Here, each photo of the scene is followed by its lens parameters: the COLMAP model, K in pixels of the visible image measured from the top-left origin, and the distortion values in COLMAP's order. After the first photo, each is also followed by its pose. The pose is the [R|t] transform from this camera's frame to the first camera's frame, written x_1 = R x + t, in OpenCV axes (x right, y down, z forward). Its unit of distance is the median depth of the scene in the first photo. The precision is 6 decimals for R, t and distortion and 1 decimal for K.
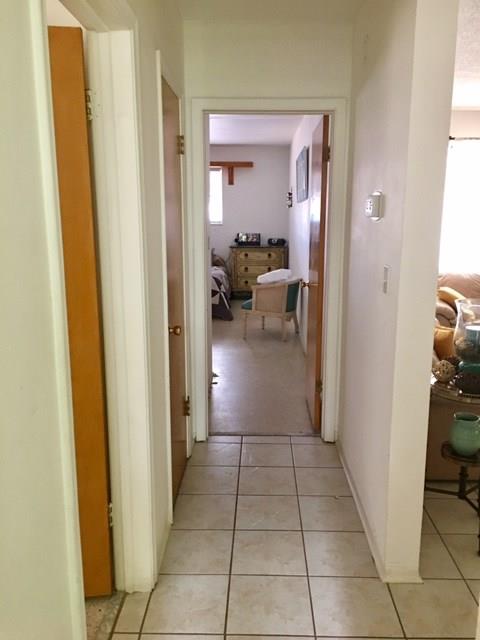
lens RADIAL K [[544.0, 0, 240.6], [0, 544.0, 319.7], [0, 0, 1]] dist [0.066423, -0.060983]
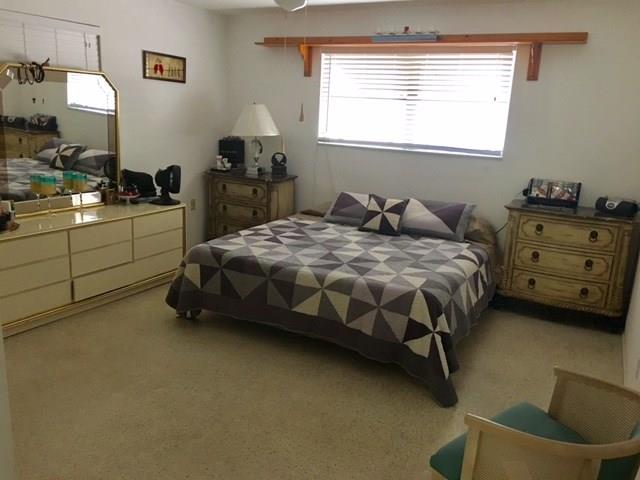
lens RADIAL K [[544.0, 0, 320.4], [0, 544.0, 240.4], [0, 0, 1]] dist [0.066423, -0.060983]
pose [[0.895801, 0.147803, -0.419160, 0.041246], [-0.134396, 0.989016, 0.061521, -0.110149], [0.423649, 0.001223, 0.905826, 0.472744]]
